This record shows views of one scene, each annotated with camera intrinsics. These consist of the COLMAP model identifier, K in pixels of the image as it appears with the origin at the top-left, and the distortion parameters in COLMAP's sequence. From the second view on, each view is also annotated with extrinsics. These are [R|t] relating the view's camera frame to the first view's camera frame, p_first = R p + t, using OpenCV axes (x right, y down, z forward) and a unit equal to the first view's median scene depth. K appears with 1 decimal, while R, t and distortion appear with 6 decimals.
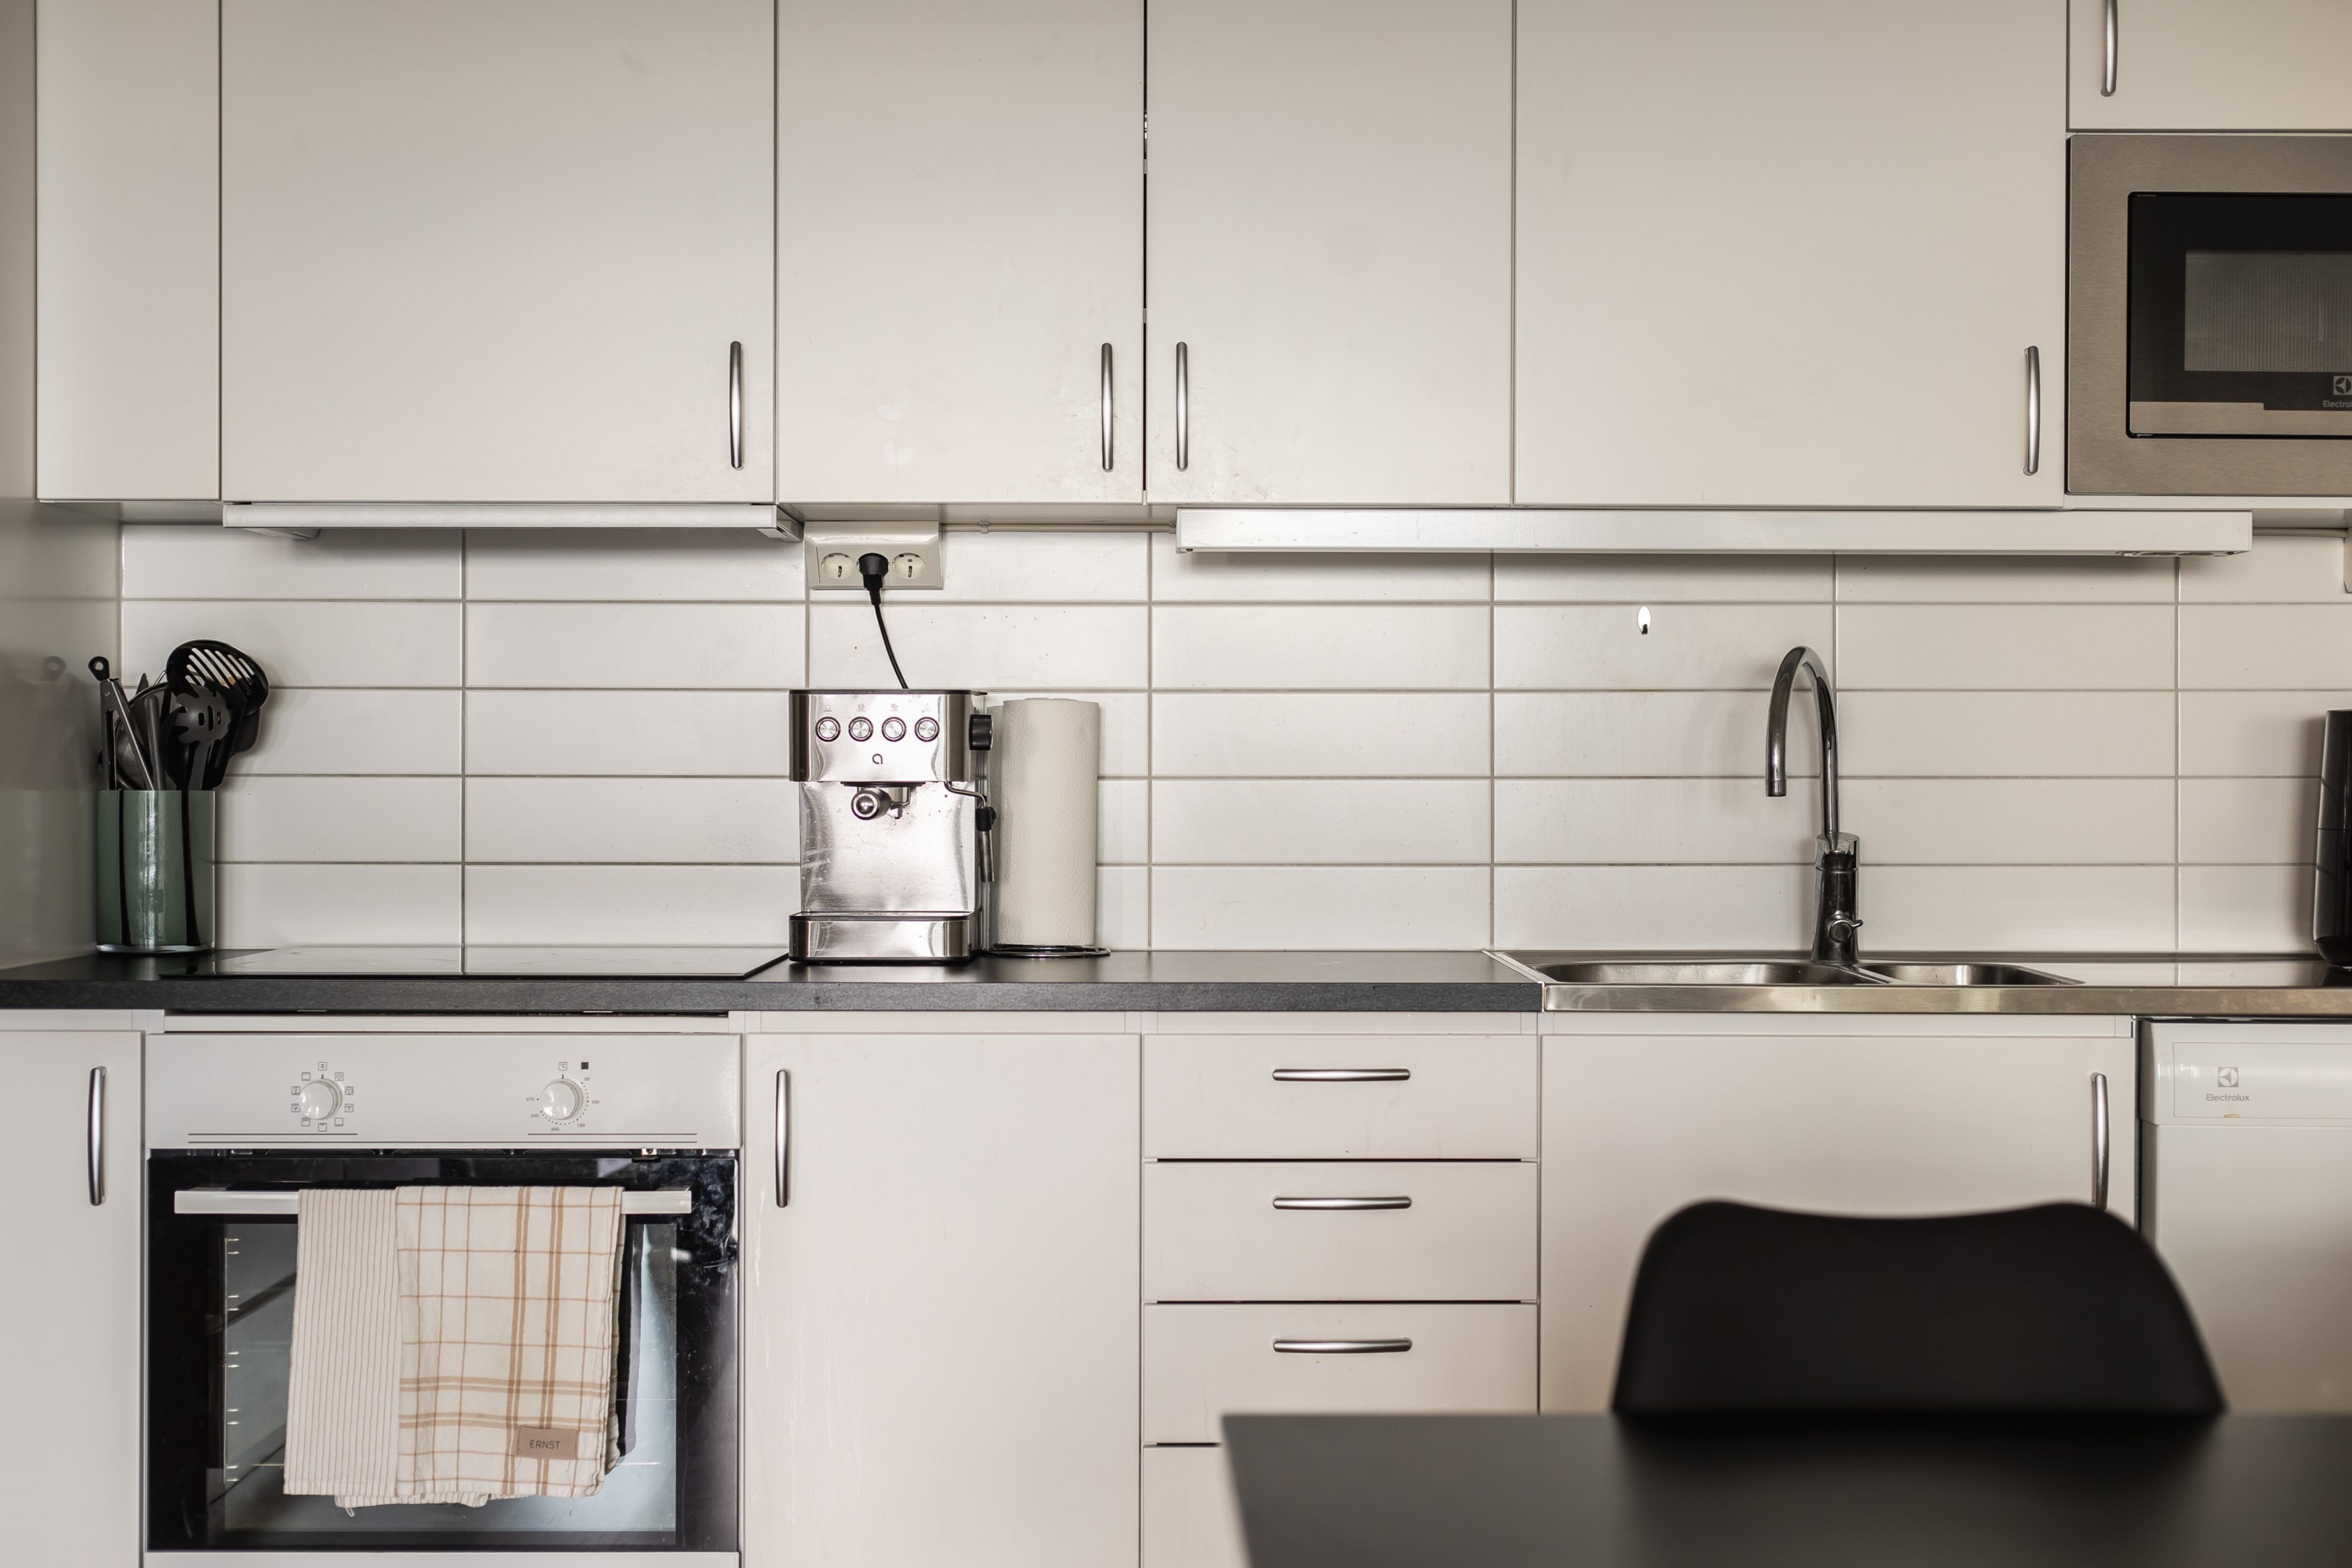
lens RADIAL K [[3426.4, 0, 1184.5], [0, 3426.4, 778.4], [0, 0, 1]] dist [0.001732, 0.000000]
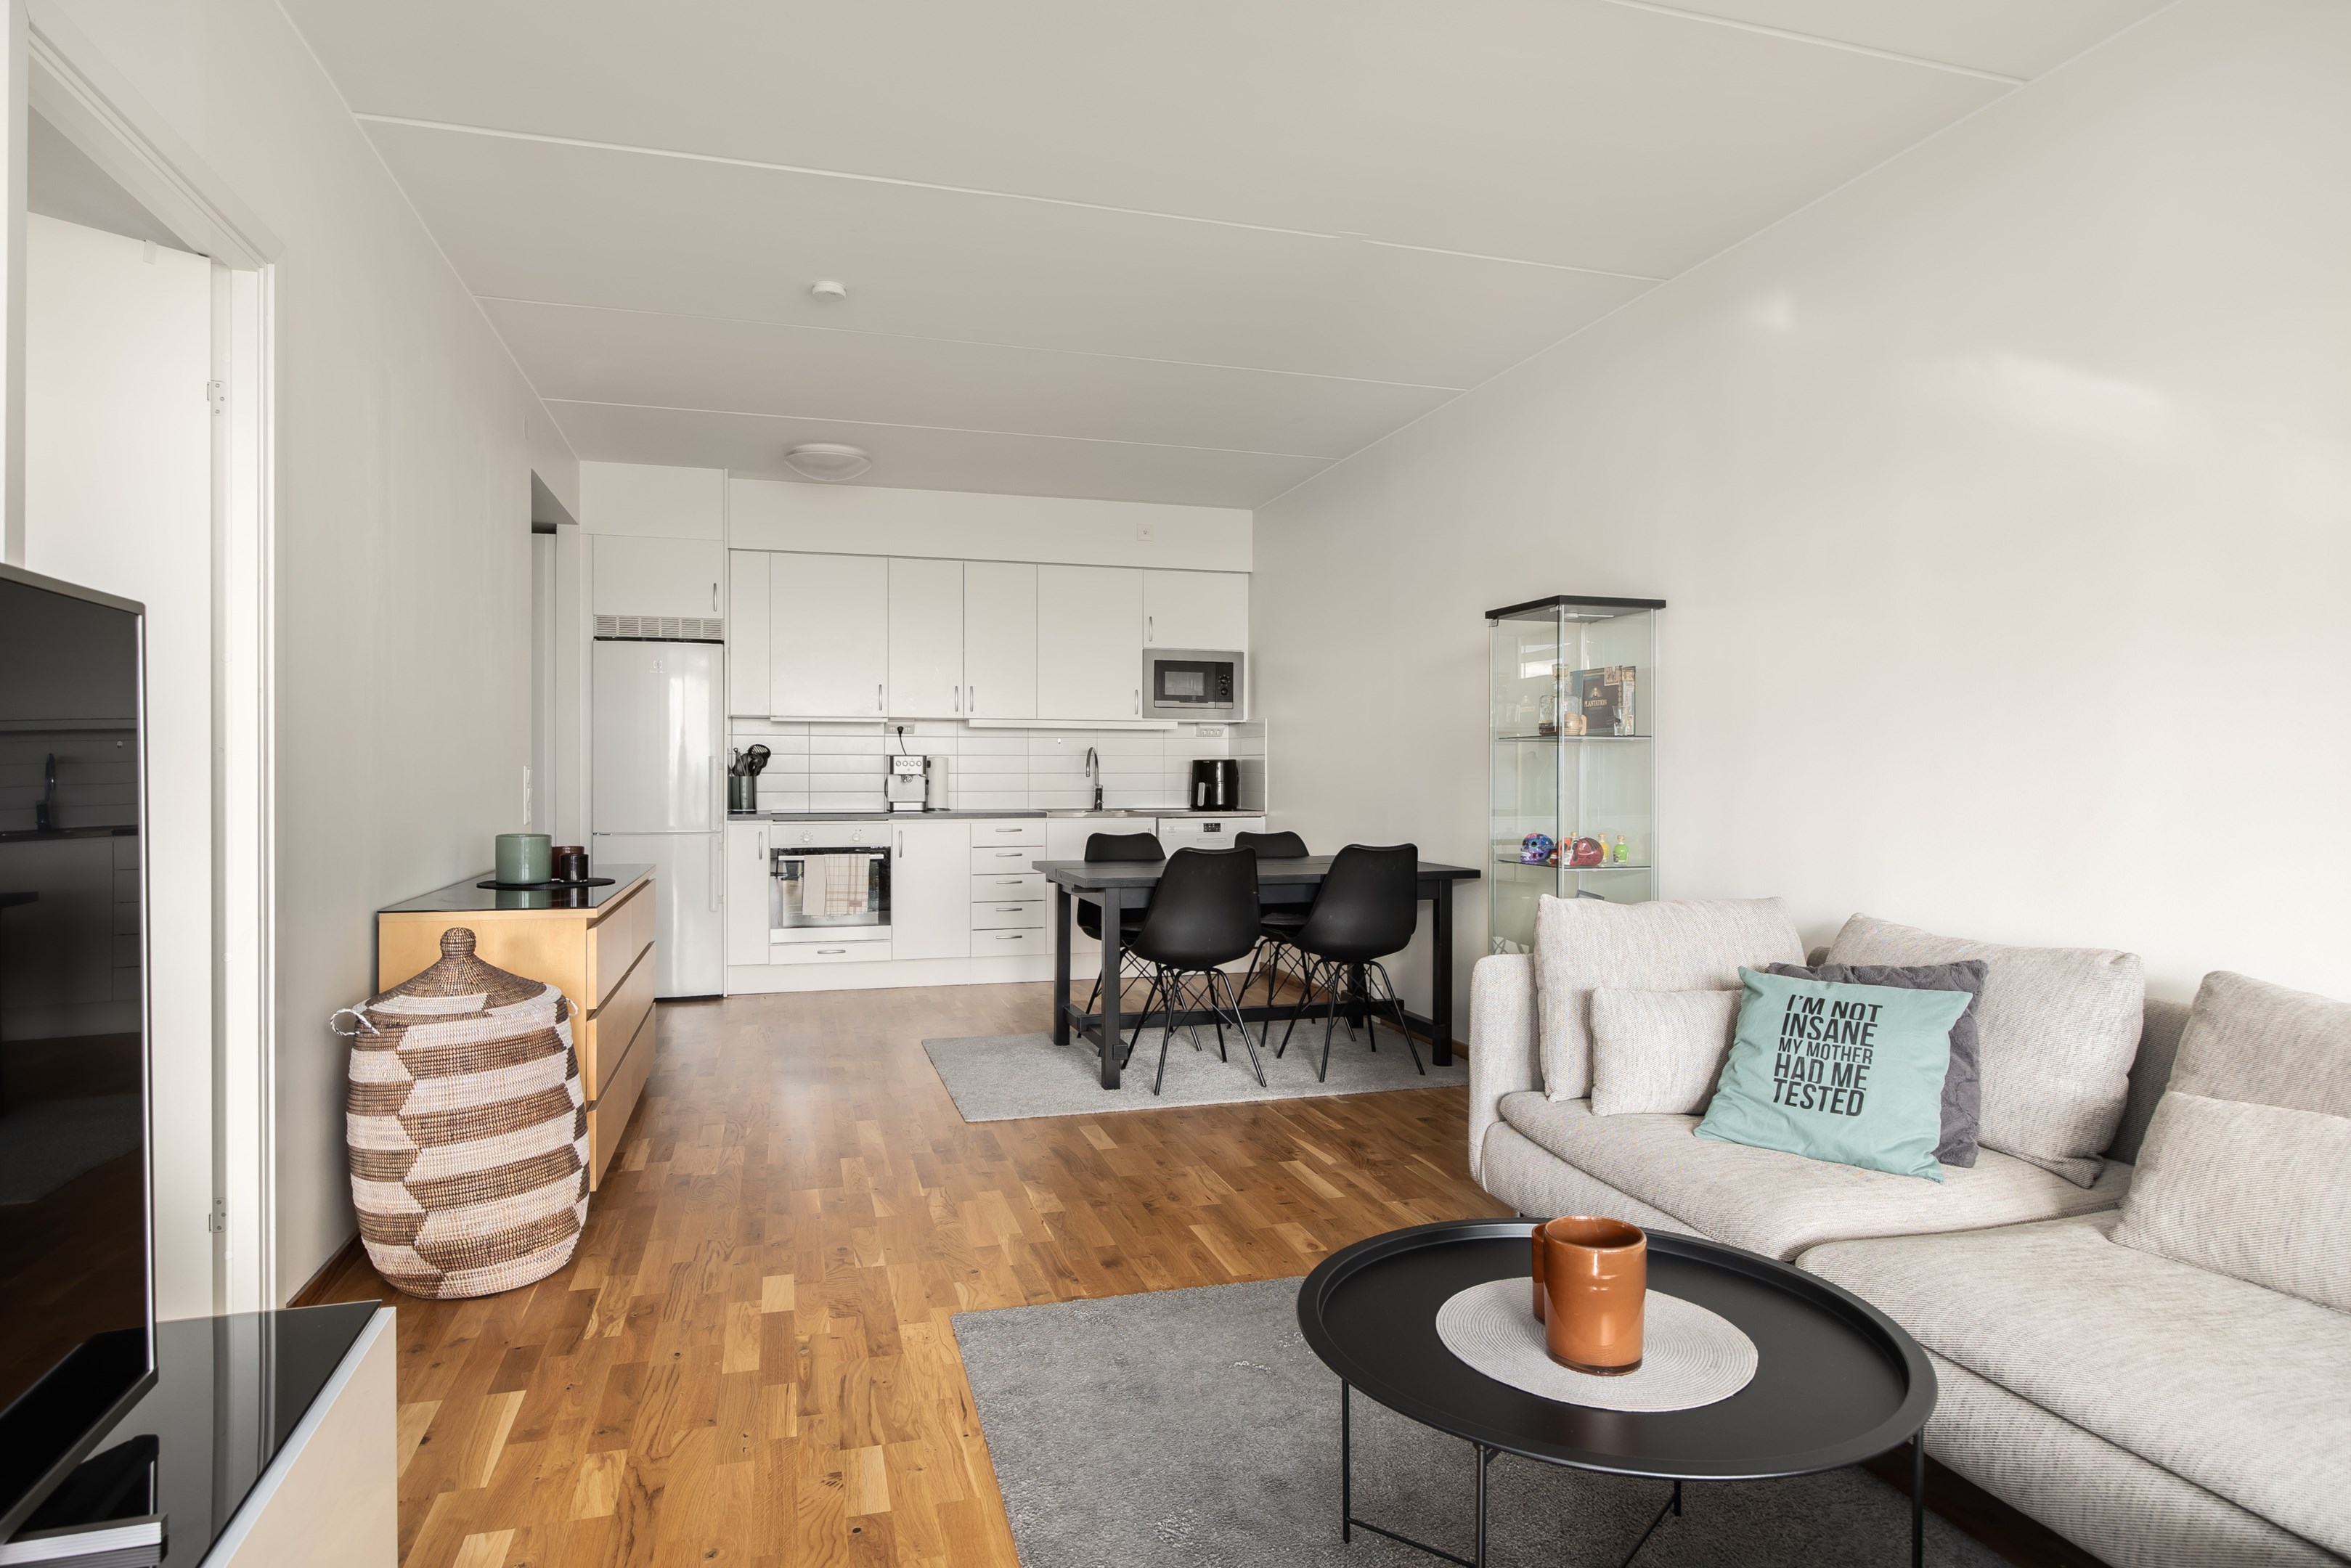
lens RADIAL K [[1330.7, 0, 1170.8], [0, 1330.7, 770.6], [0, 0, 1]] dist [-0.002483, -0.000112]
pose [[0.962273, -0.000565, 0.272085, -0.245811], [0.000629, 1.000000, -0.000147, -0.003510], [-0.272085, 0.000312, 0.962273, -0.933768]]
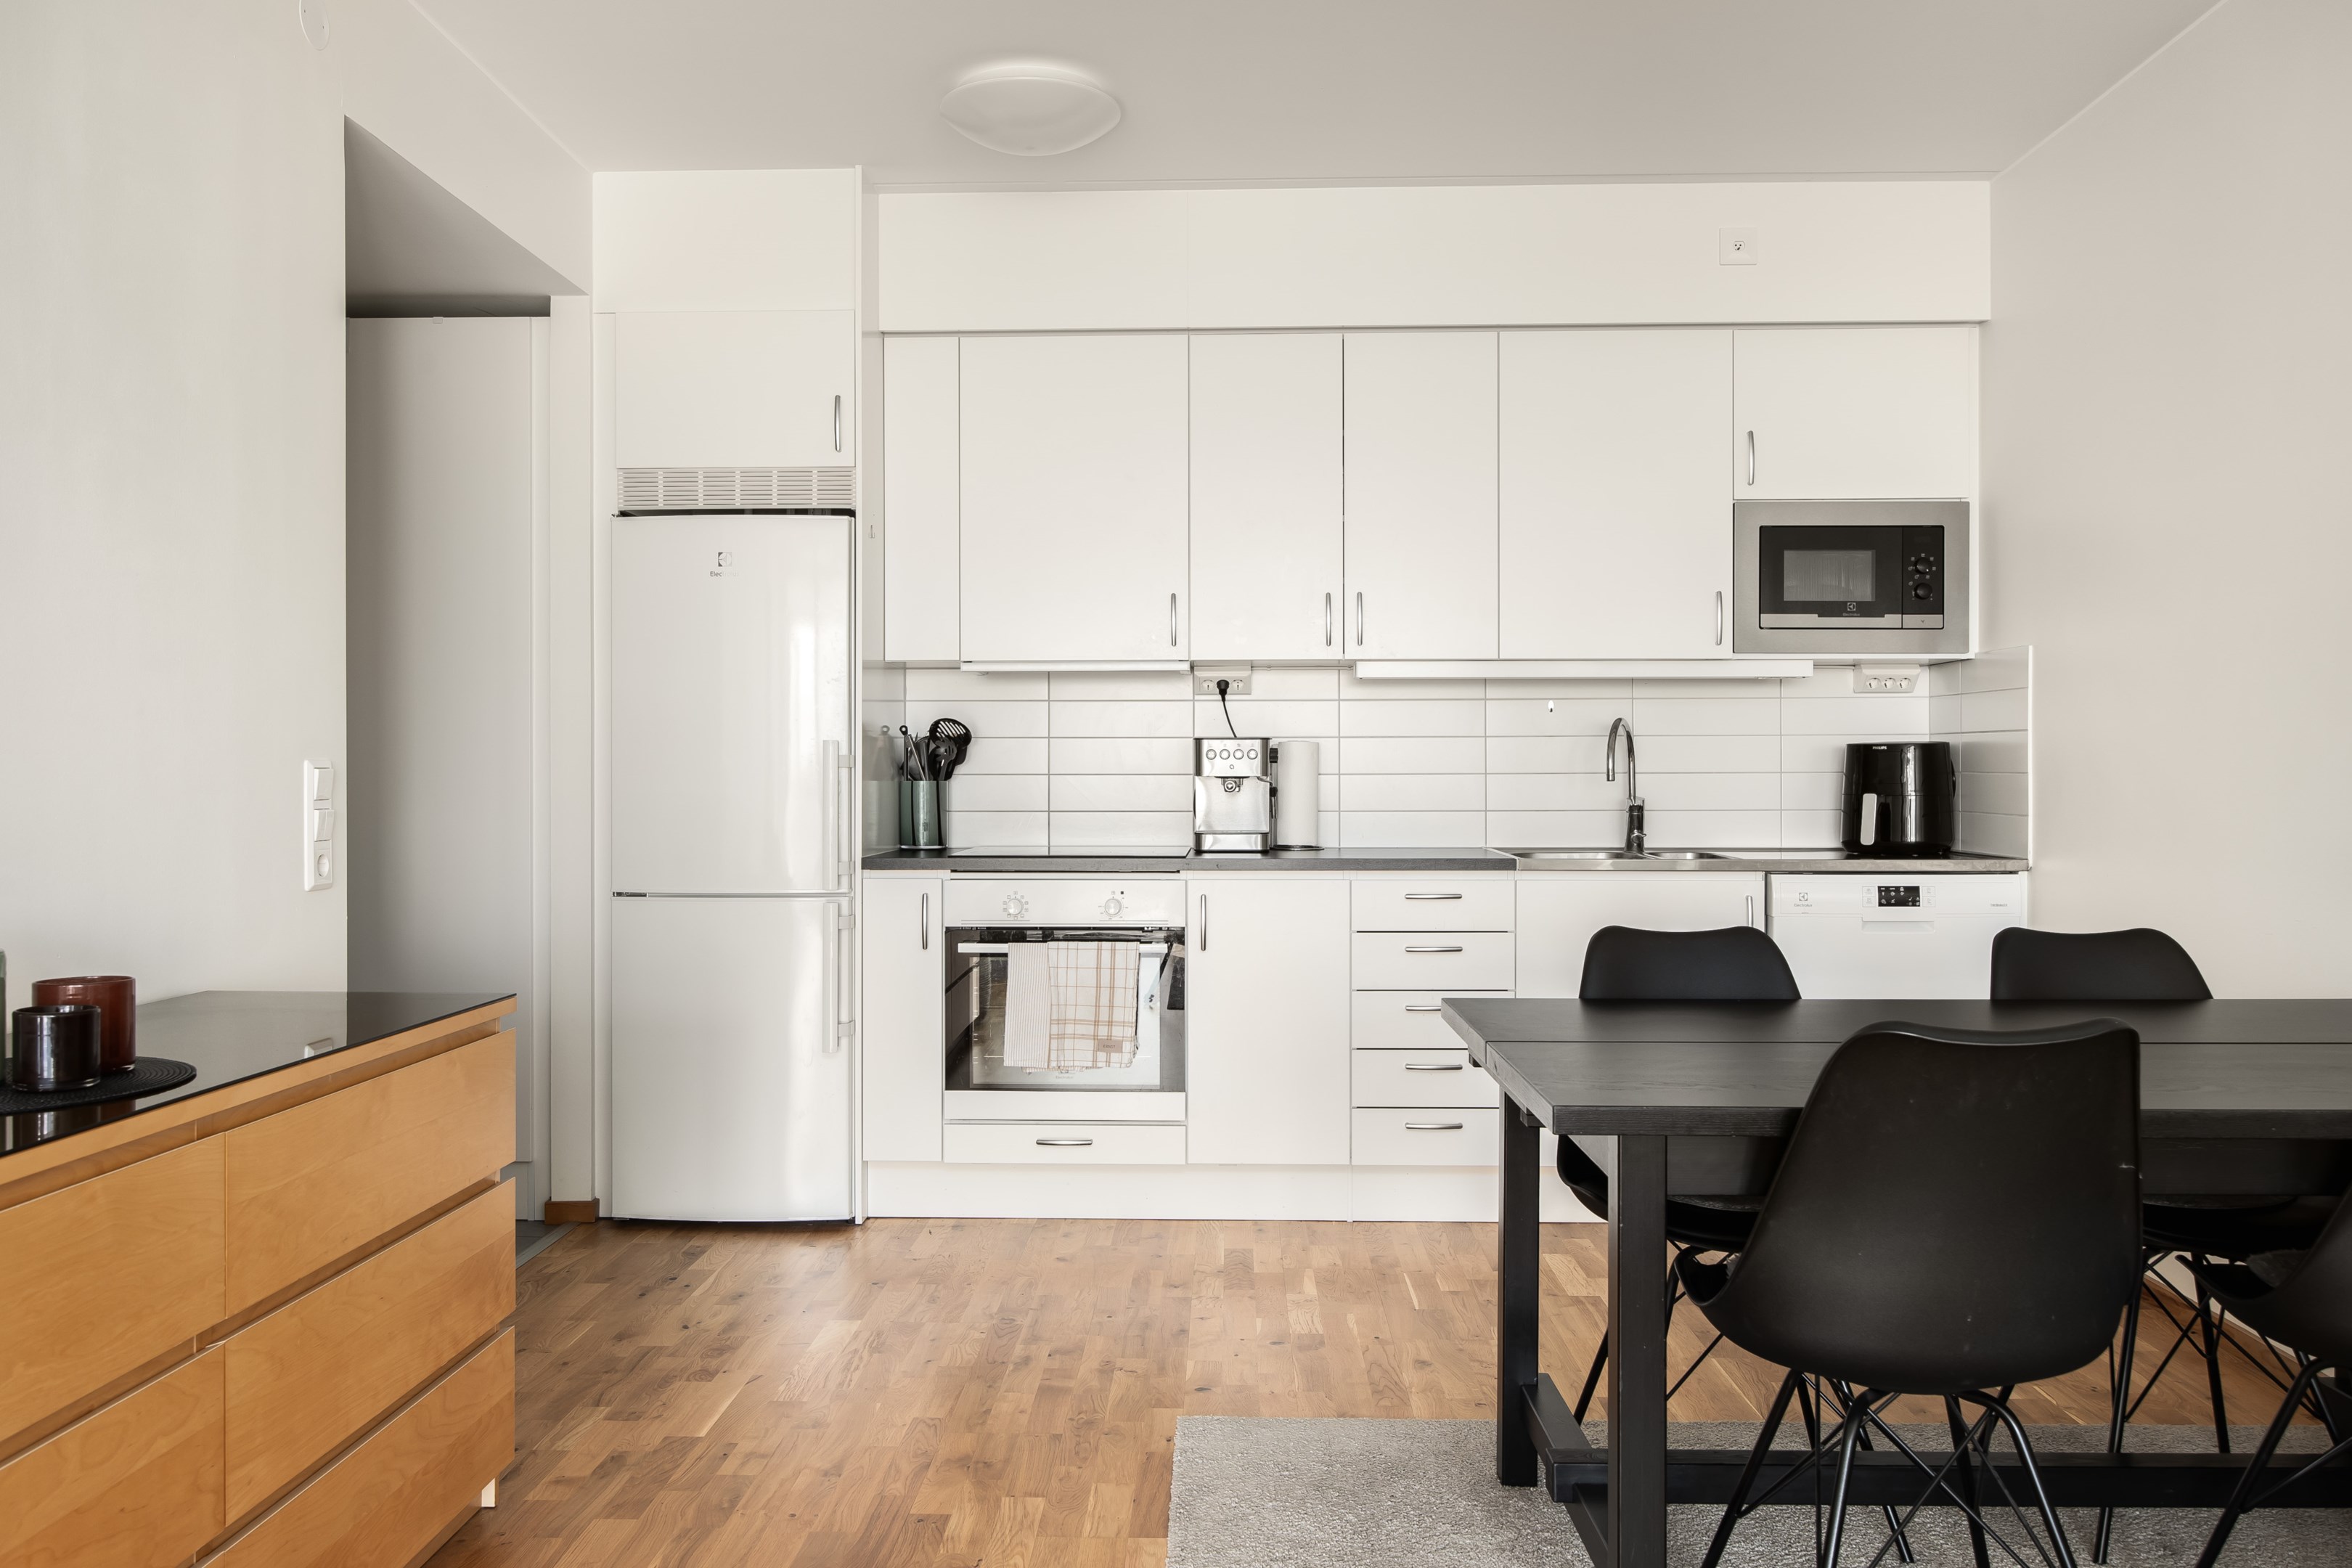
lens RADIAL K [[1836.5, 0, 1161.7], [0, 1836.5, 769.3], [0, 0, 1]] dist [-0.010308, 0.010157]
pose [[0.998950, -0.003498, -0.045690, -0.079419], [0.003433, 0.999993, -0.001510, -0.002151], [0.045695, 0.001352, 0.998955, -0.283105]]
